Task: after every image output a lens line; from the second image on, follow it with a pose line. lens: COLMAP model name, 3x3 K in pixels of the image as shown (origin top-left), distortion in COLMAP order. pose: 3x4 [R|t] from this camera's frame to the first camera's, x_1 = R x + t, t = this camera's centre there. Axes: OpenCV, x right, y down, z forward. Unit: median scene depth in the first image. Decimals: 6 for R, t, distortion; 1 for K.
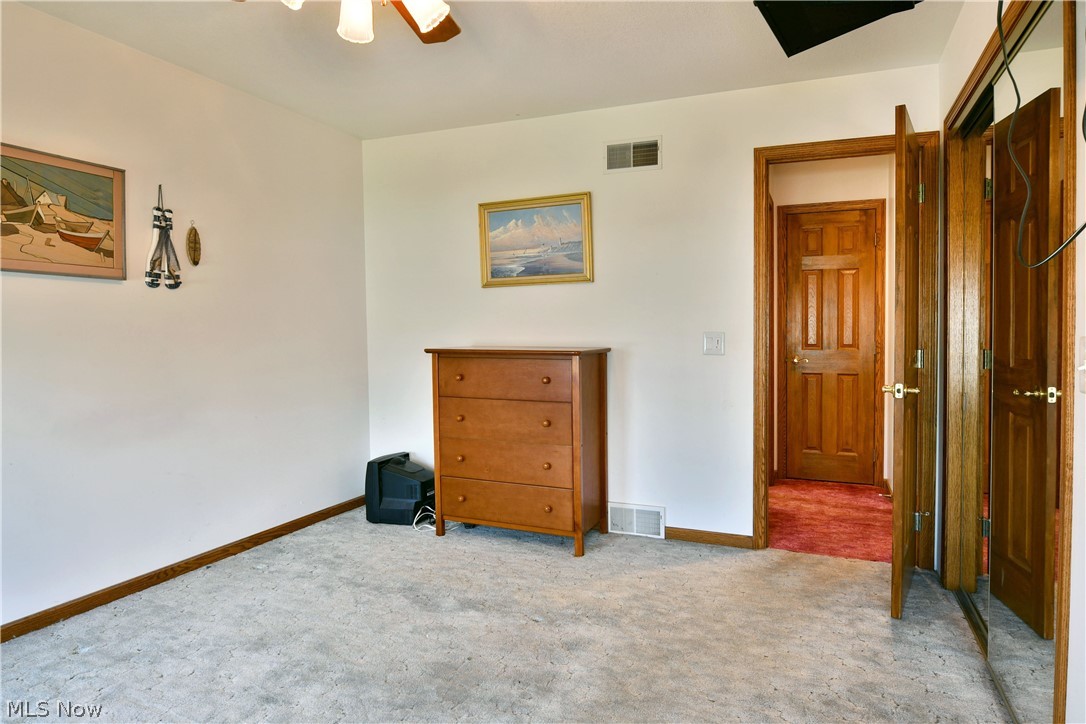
lens RADIAL K [[680.8, 0, 551.1], [0, 680.8, 340.6], [0, 0, 1]] dist [-0.010590, -0.007361]
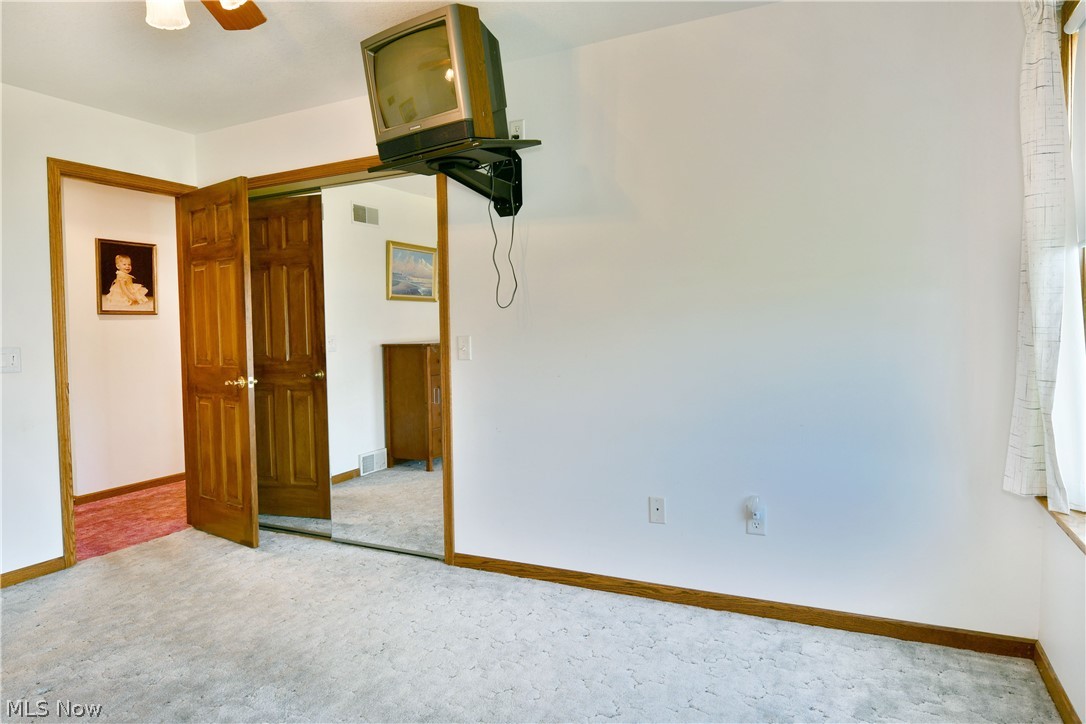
lens RADIAL K [[660.4, 0, 540.5], [0, 660.4, 362.0], [0, 0, 1]] dist [-0.009126, -0.005361]
pose [[0.053876, -0.048771, 0.997356, -1.165465], [0.049024, 0.997731, 0.046141, -0.000179], [-0.997343, 0.046408, 0.056144, 0.494006]]
